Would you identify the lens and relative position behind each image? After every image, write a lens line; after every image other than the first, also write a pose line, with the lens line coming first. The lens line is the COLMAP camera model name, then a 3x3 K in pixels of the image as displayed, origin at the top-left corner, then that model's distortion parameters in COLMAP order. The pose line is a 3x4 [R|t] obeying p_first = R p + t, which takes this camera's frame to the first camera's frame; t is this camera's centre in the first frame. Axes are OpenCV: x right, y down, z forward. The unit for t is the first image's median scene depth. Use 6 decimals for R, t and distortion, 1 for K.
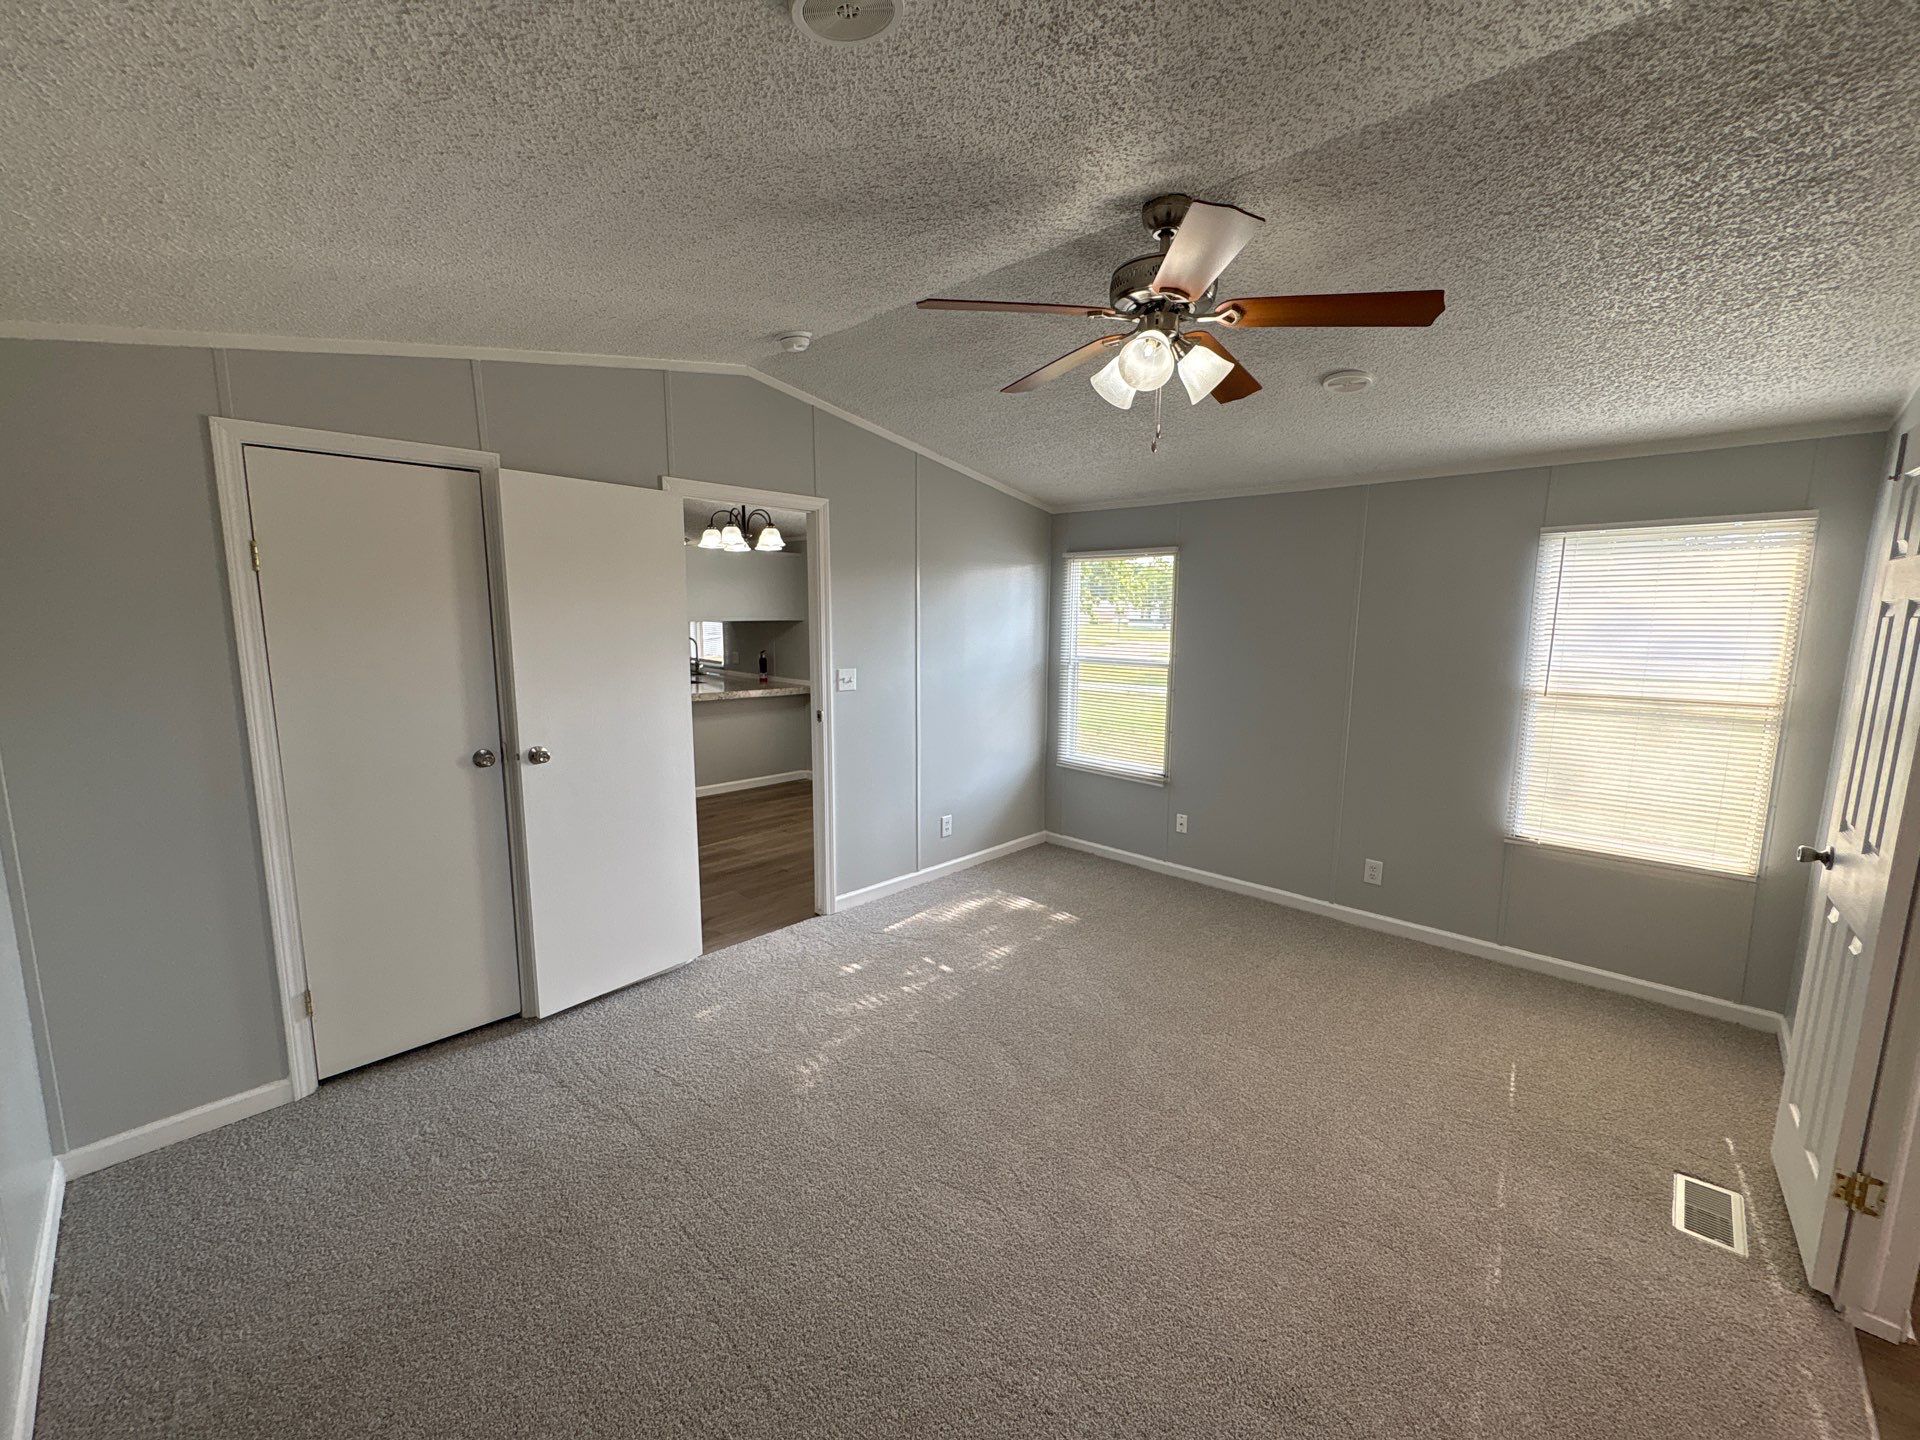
lens RADIAL K [[761.6, 0, 962.2], [0, 761.6, 719.2], [0, 0, 1]] dist [0.000882, 0.000051]
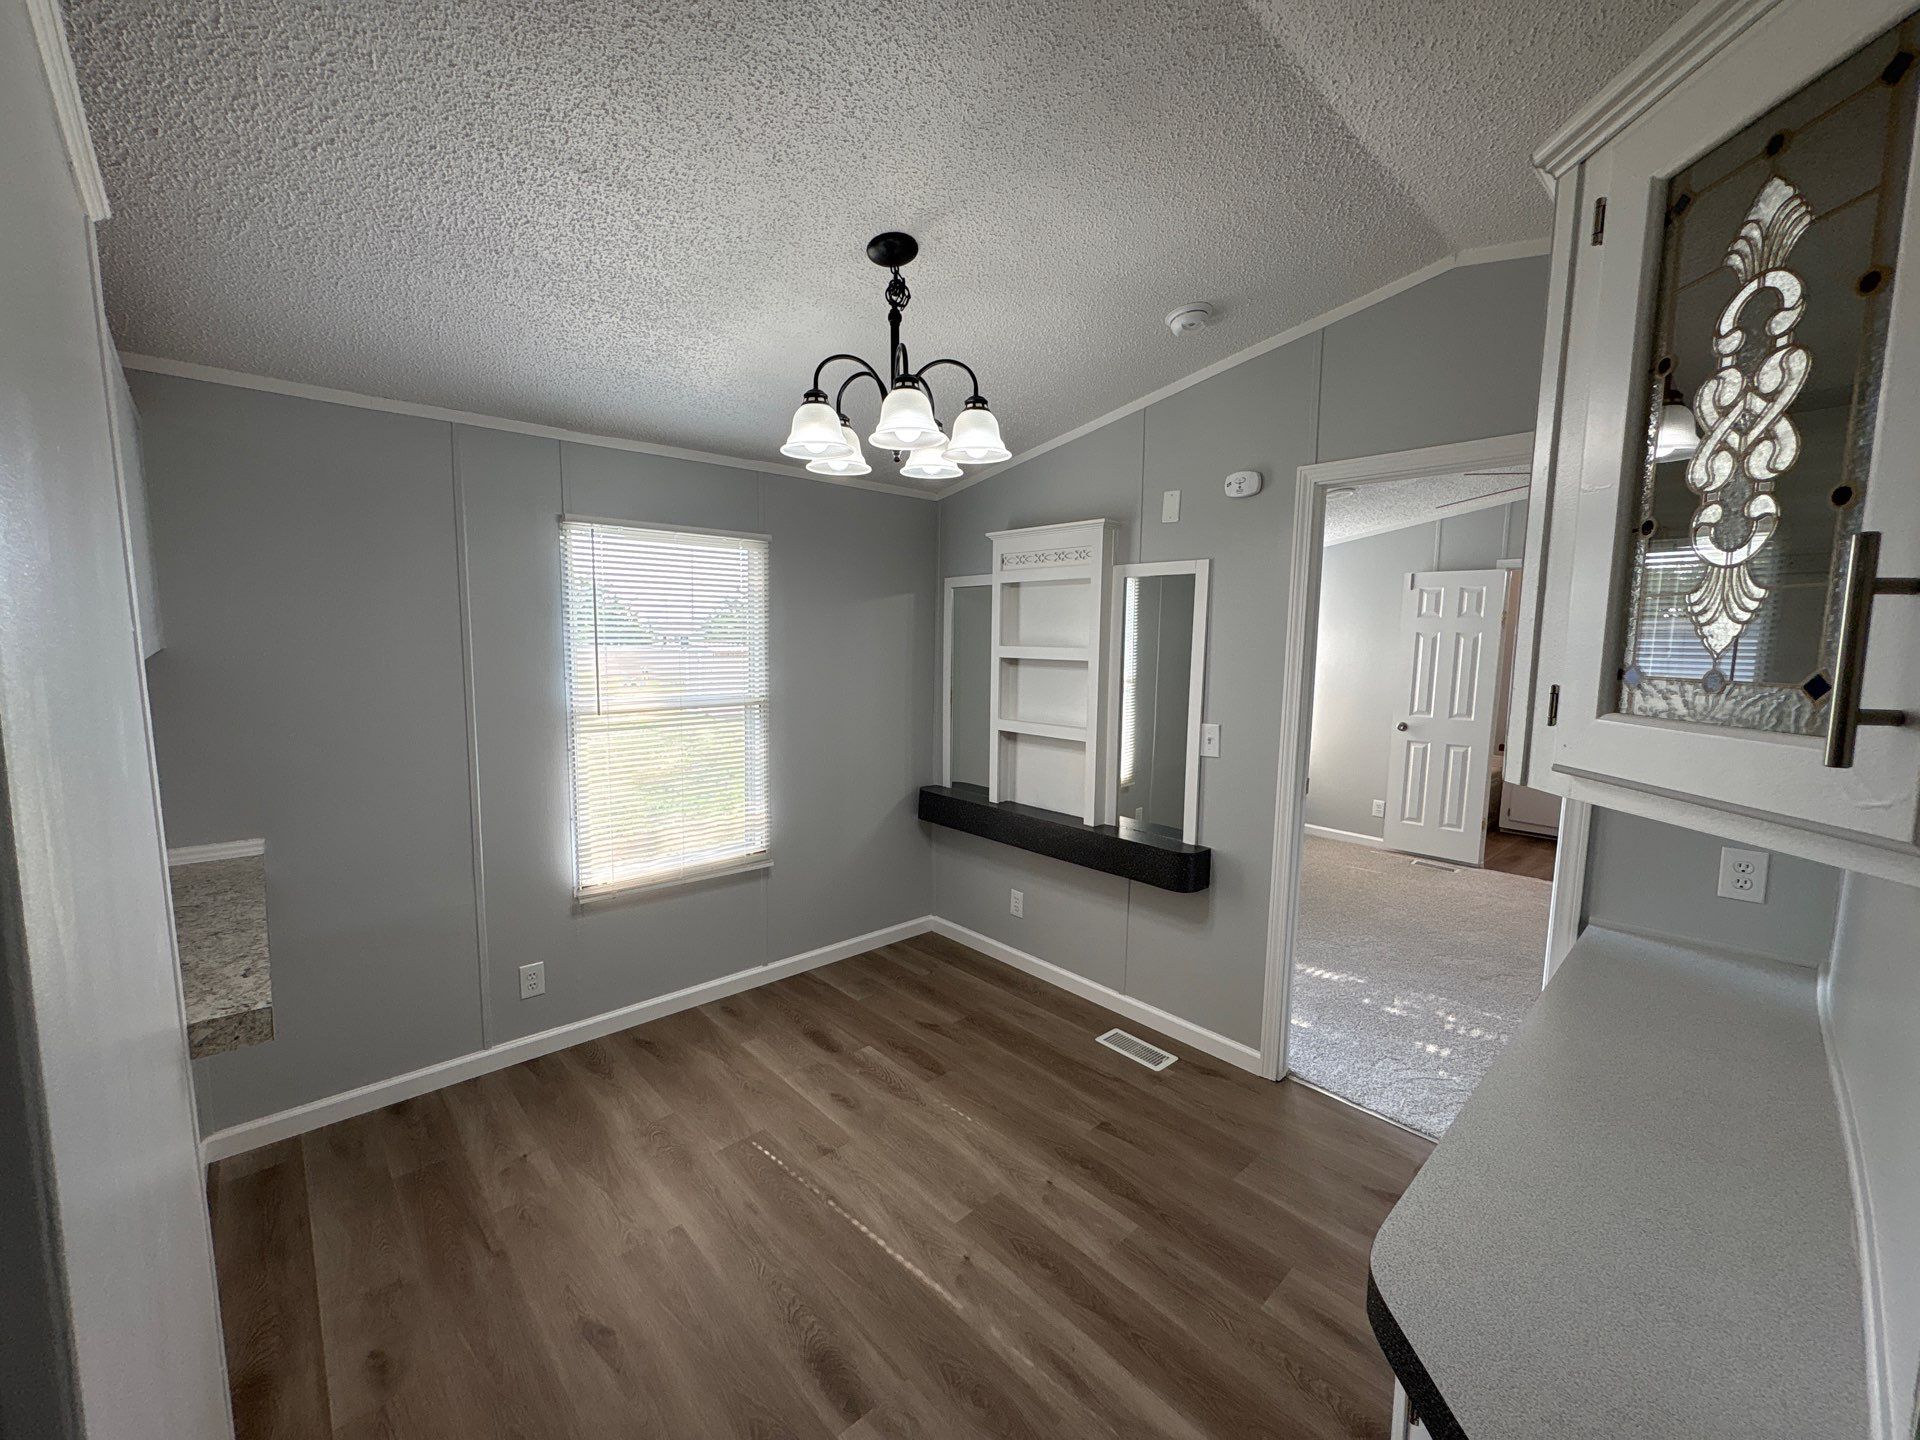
lens RADIAL K [[764.8, 0, 962.3], [0, 764.8, 720.2], [0, 0, 1]] dist [-0.000448, 0.000170]
pose [[0.065721, -0.113388, 0.991375, -0.489172], [0.127316, 0.986355, 0.104373, -0.096104], [-0.989682, 0.119359, 0.079260, 0.686442]]
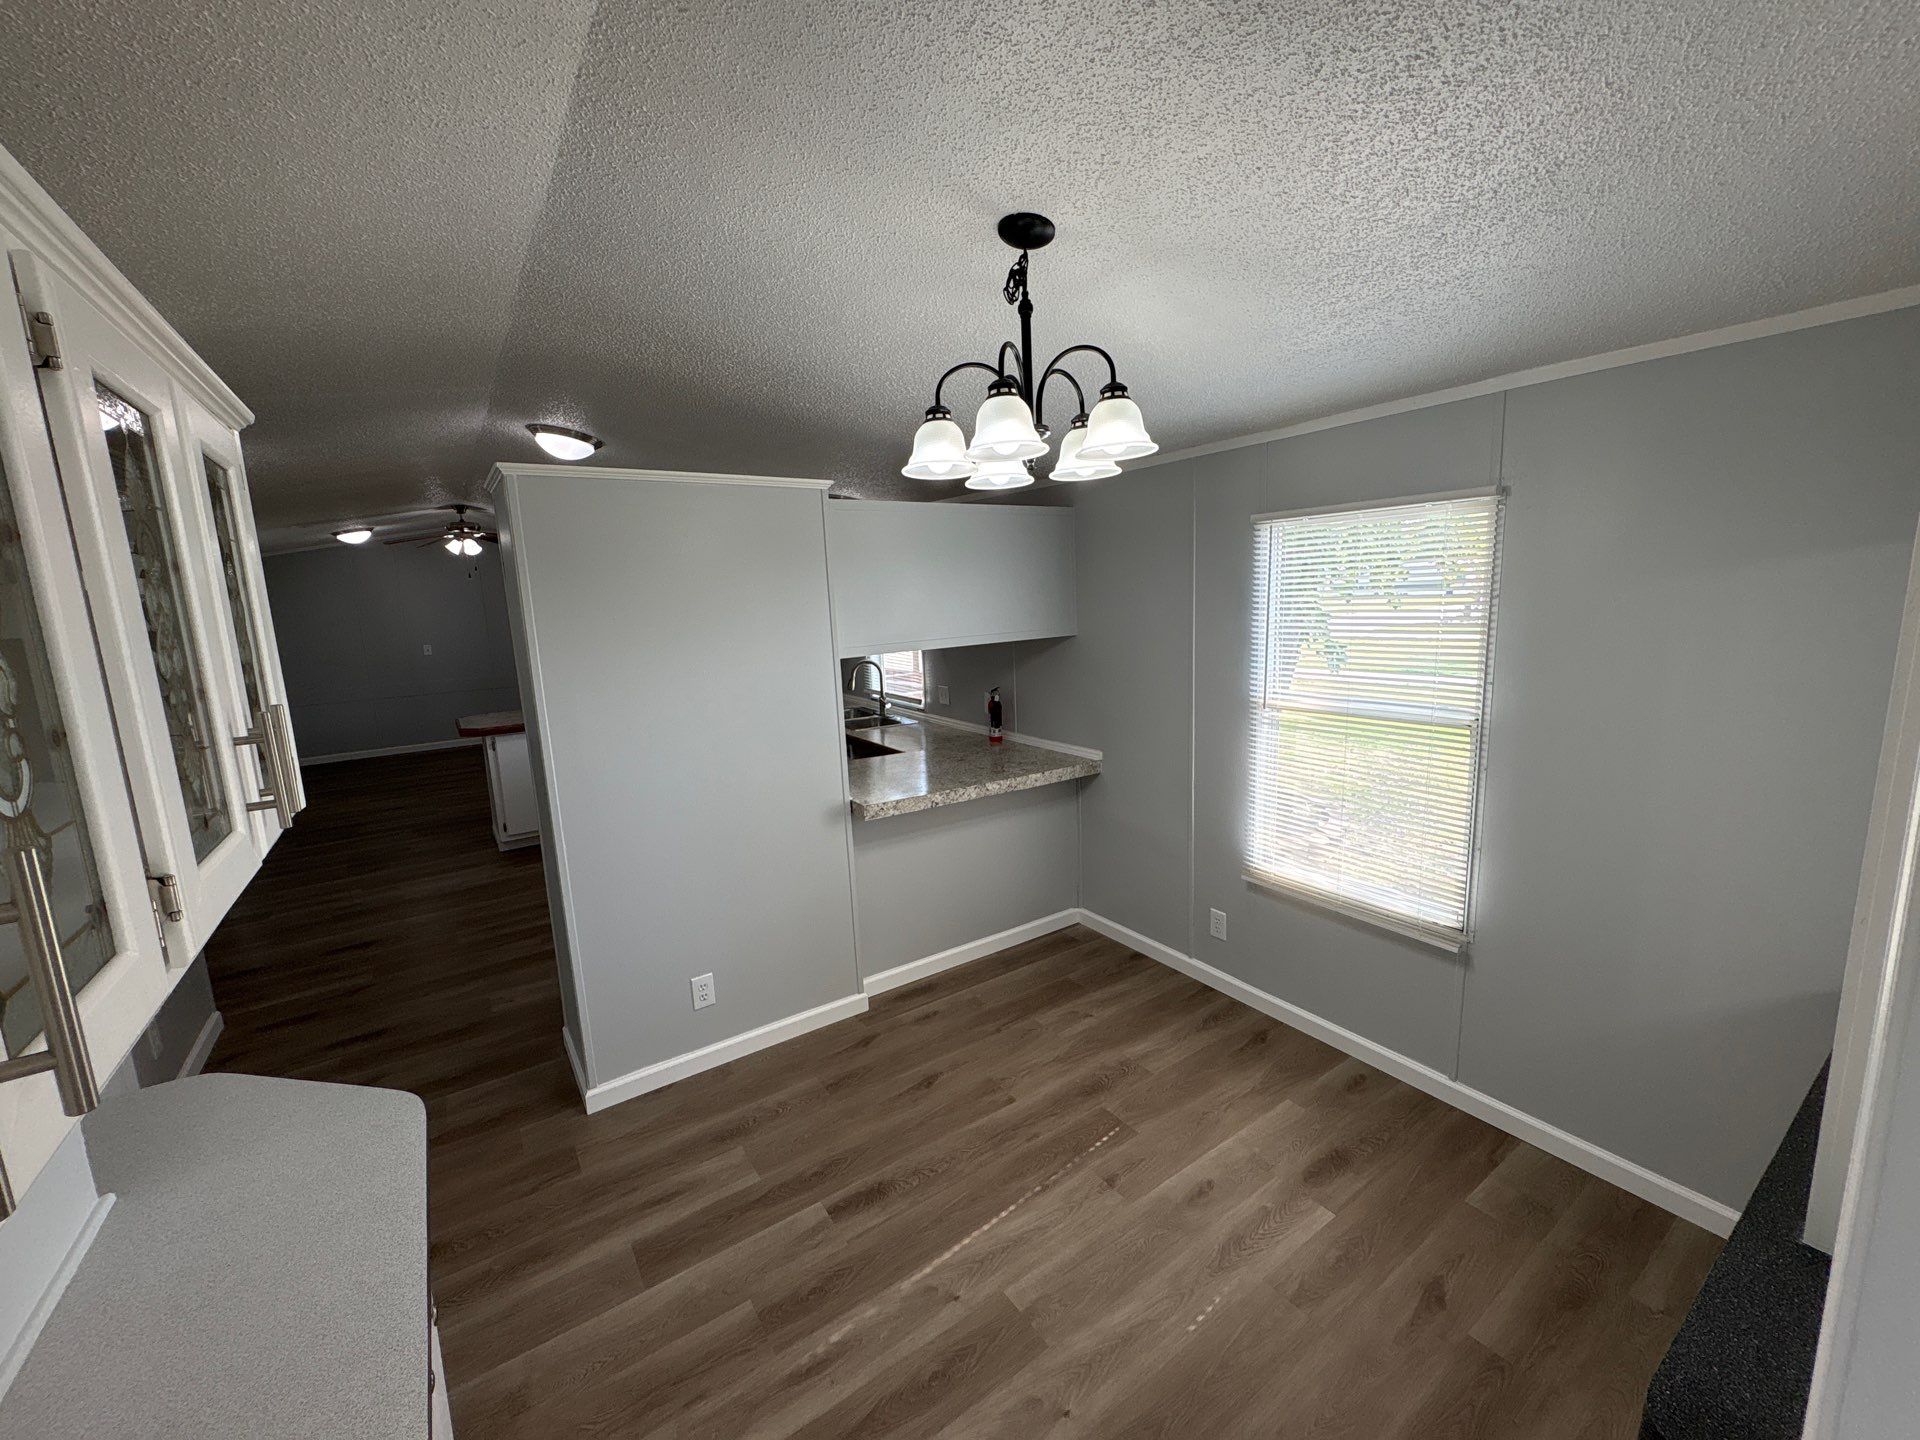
lens RADIAL K [[764.8, 0, 962.3], [0, 764.8, 720.2], [0, 0, 1]] dist [-0.000448, 0.000170]
pose [[0.976777, -0.004490, -0.214212, -0.176038], [0.010128, 0.999630, 0.025229, -0.087204], [0.214019, -0.026813, 0.976461, 0.470810]]
